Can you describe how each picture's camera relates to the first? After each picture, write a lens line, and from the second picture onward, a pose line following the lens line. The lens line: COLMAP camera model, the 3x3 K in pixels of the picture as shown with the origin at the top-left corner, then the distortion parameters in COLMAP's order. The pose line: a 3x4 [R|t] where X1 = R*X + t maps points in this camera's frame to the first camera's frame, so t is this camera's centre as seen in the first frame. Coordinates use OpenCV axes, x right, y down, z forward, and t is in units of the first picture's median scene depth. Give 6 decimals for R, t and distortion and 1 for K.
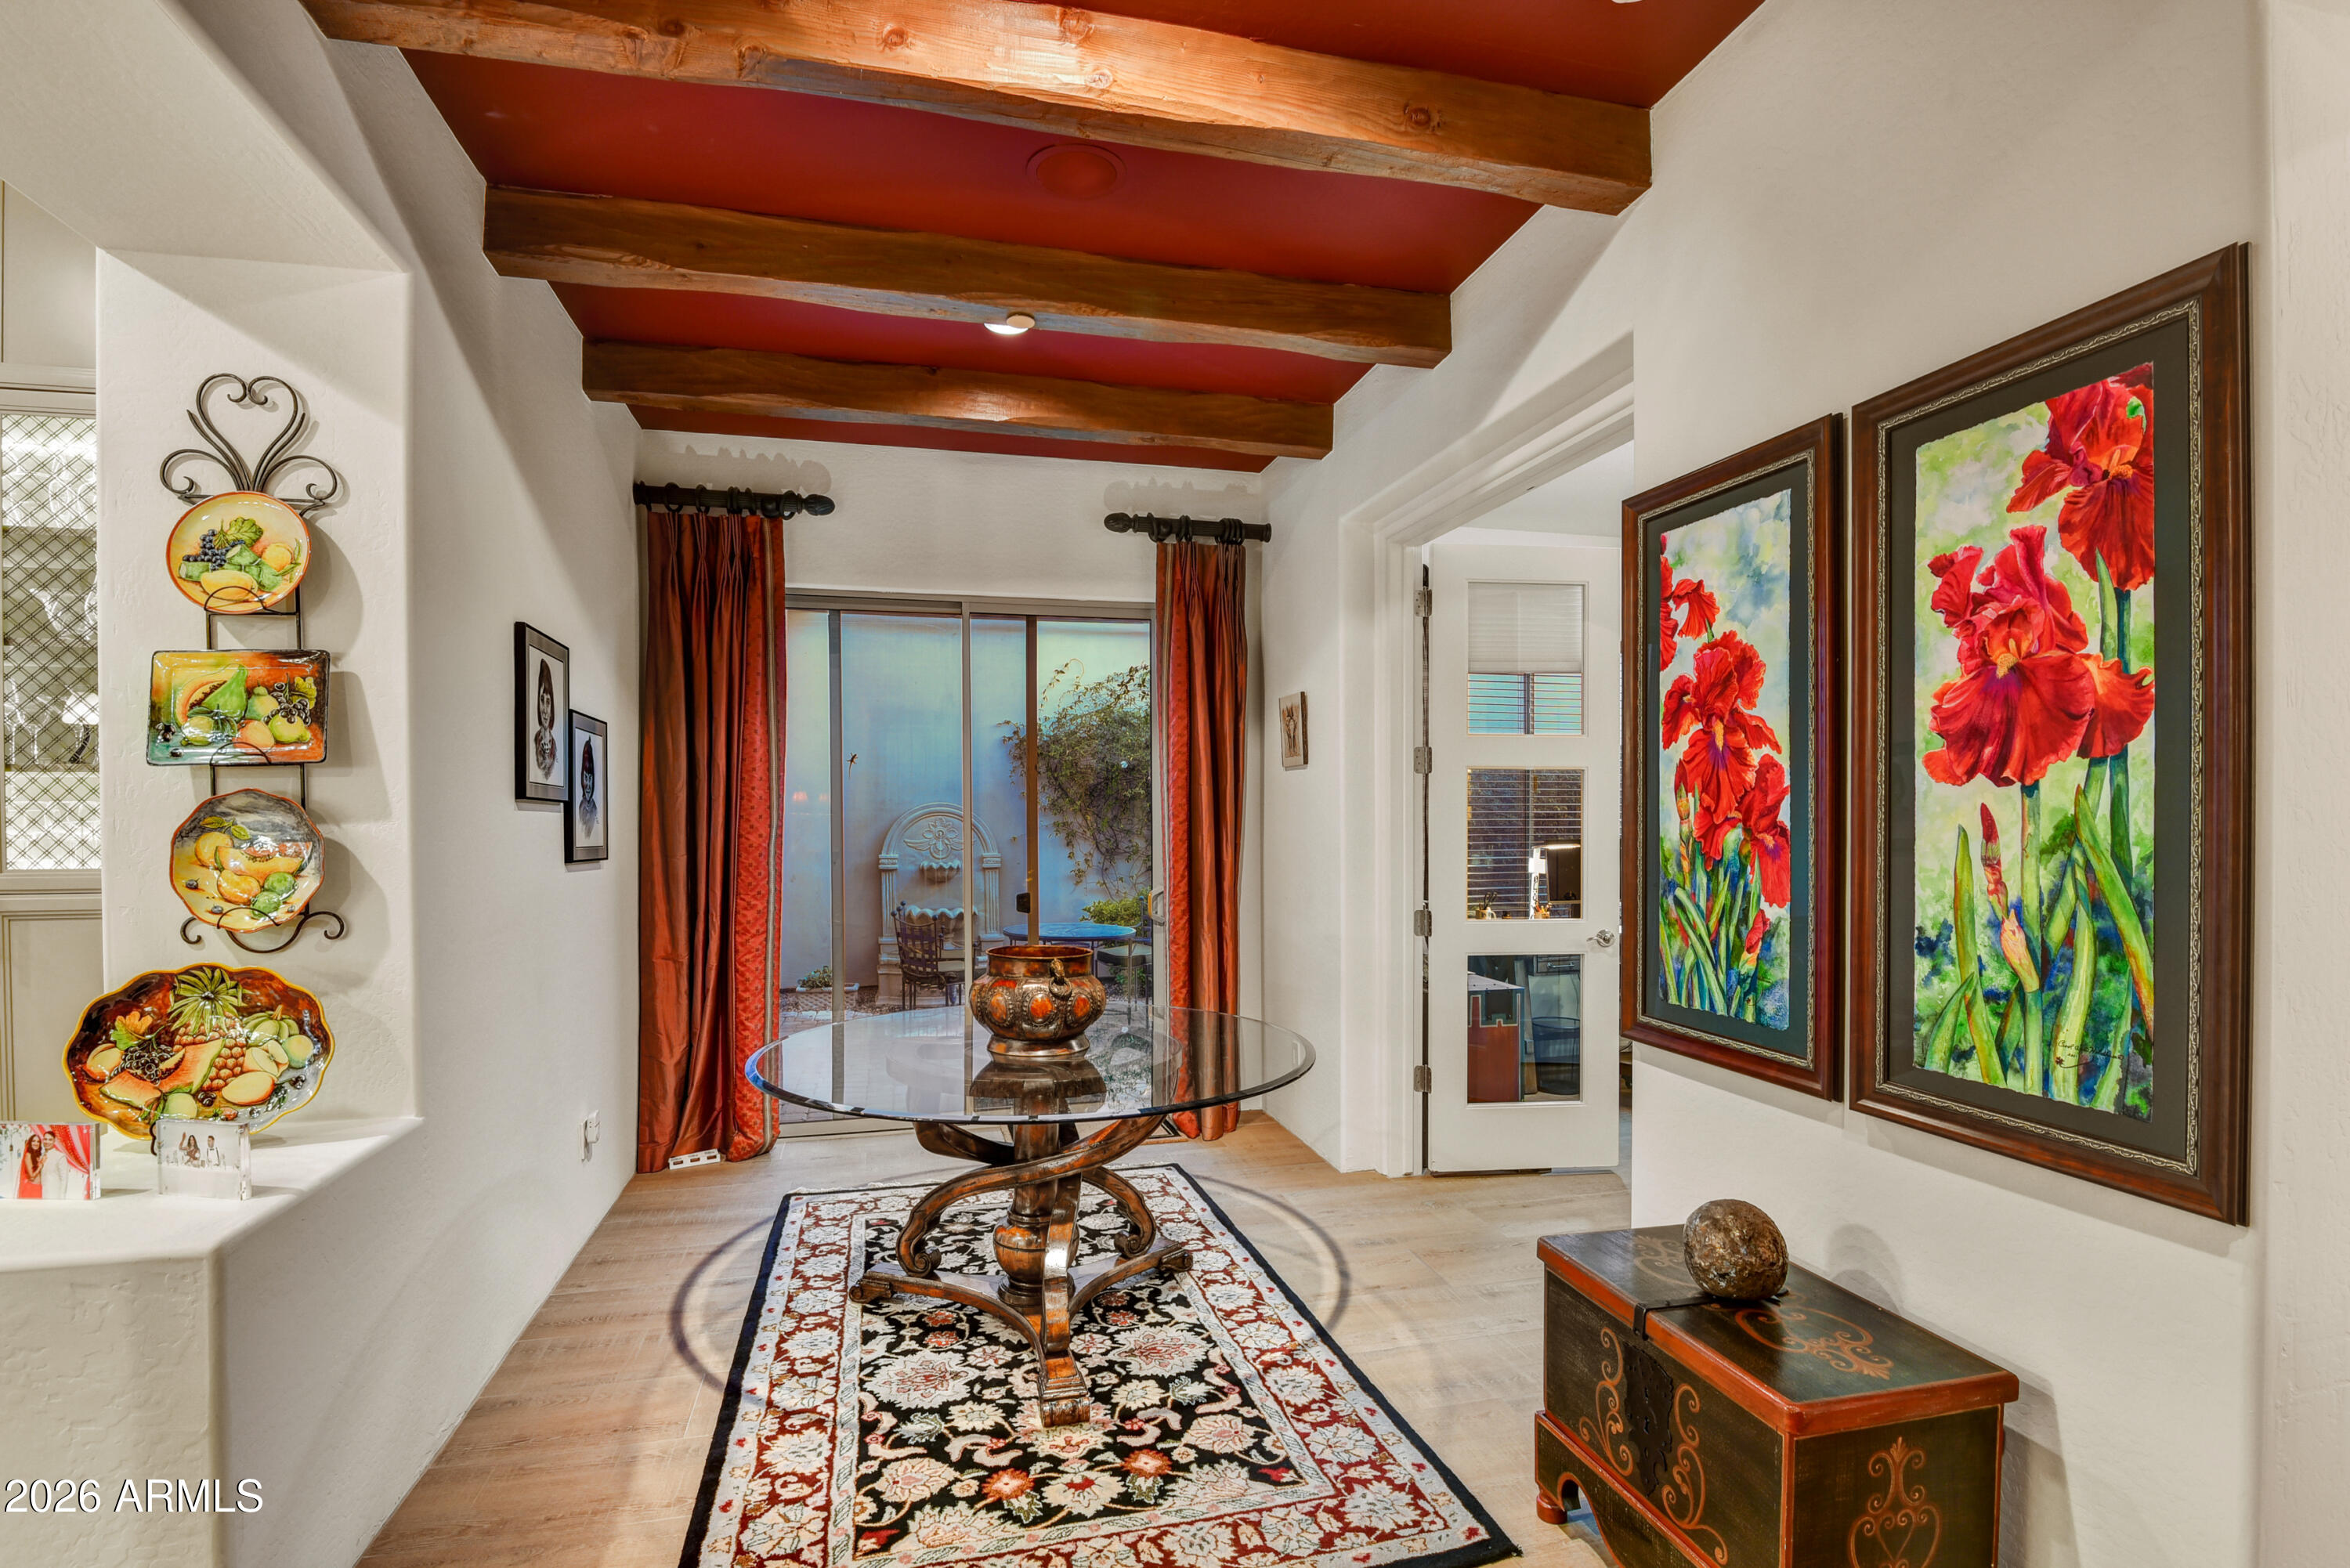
lens RADIAL K [[1100.3, 0, 1169.0], [0, 1100.3, 808.3], [0, 0, 1]] dist [-0.000487, -0.000084]
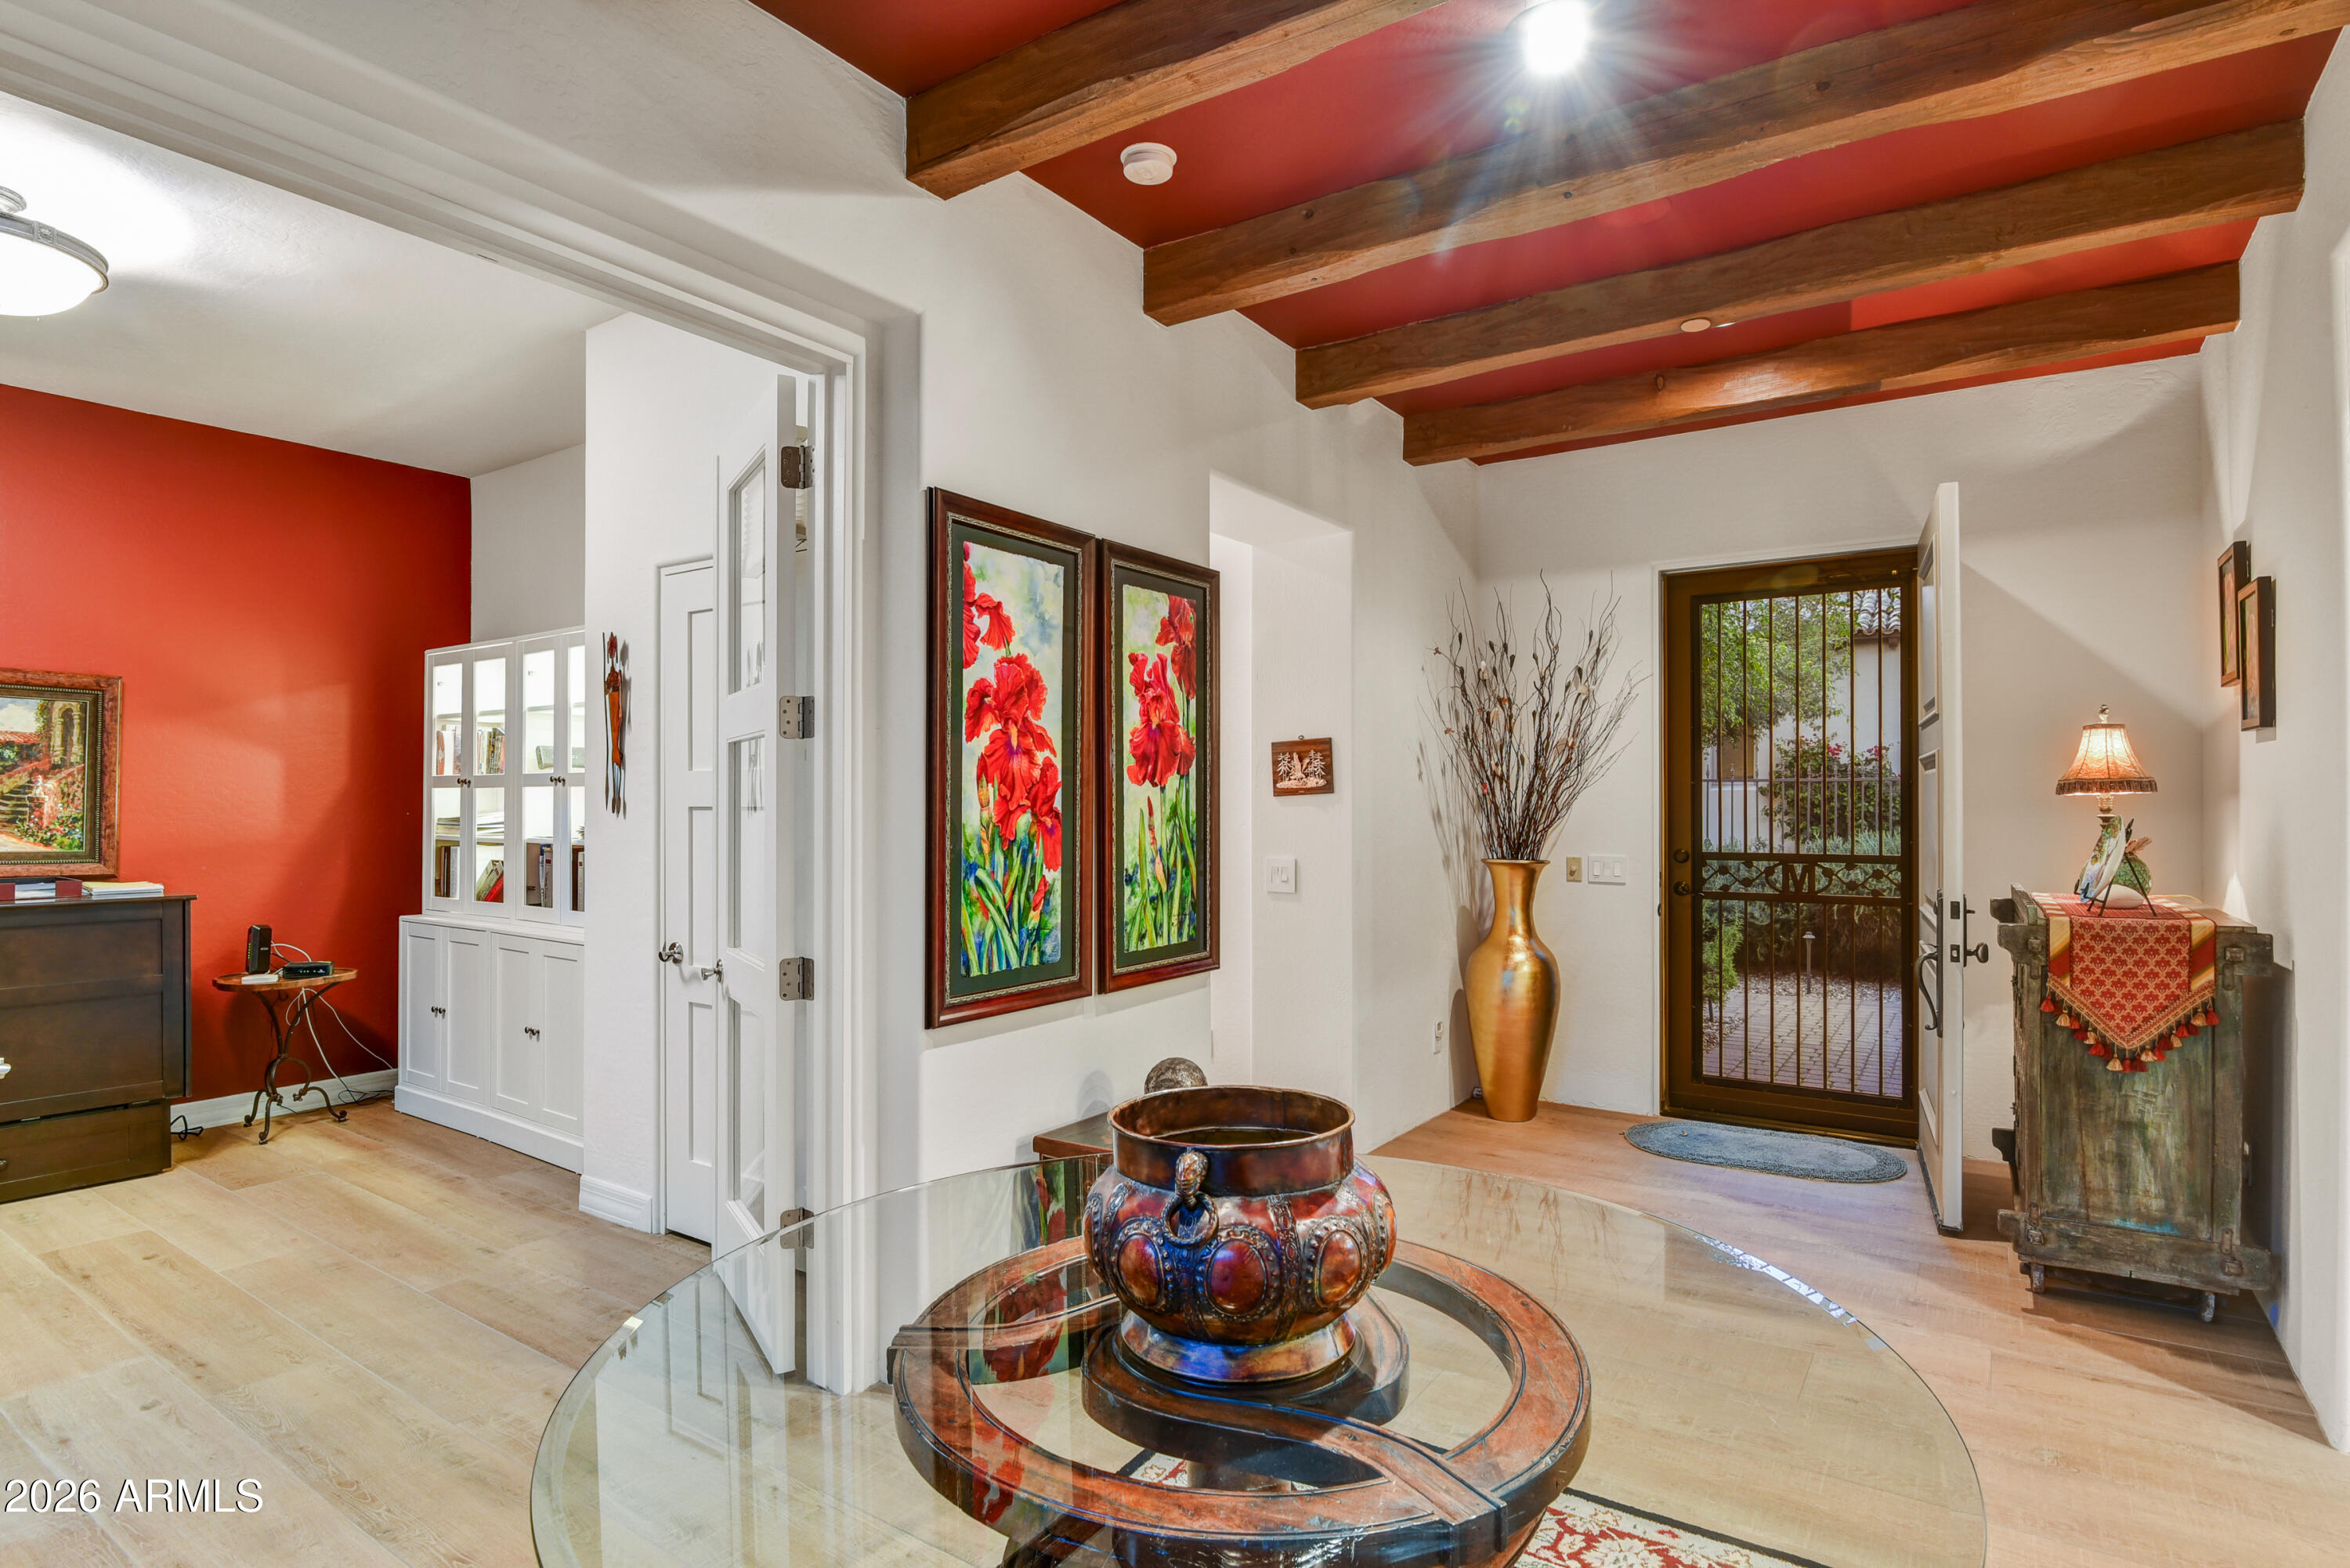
lens RADIAL K [[1207.0, 0, 1175.0], [0, 1207.0, 793.1], [0, 0, 1]] dist [-0.000207, 0.000071]
pose [[-0.654859, 0.014475, 0.755613, -0.650245], [0.004664, 0.999875, -0.015113, 0.017283], [-0.755737, -0.006372, -0.654844, 1.830988]]
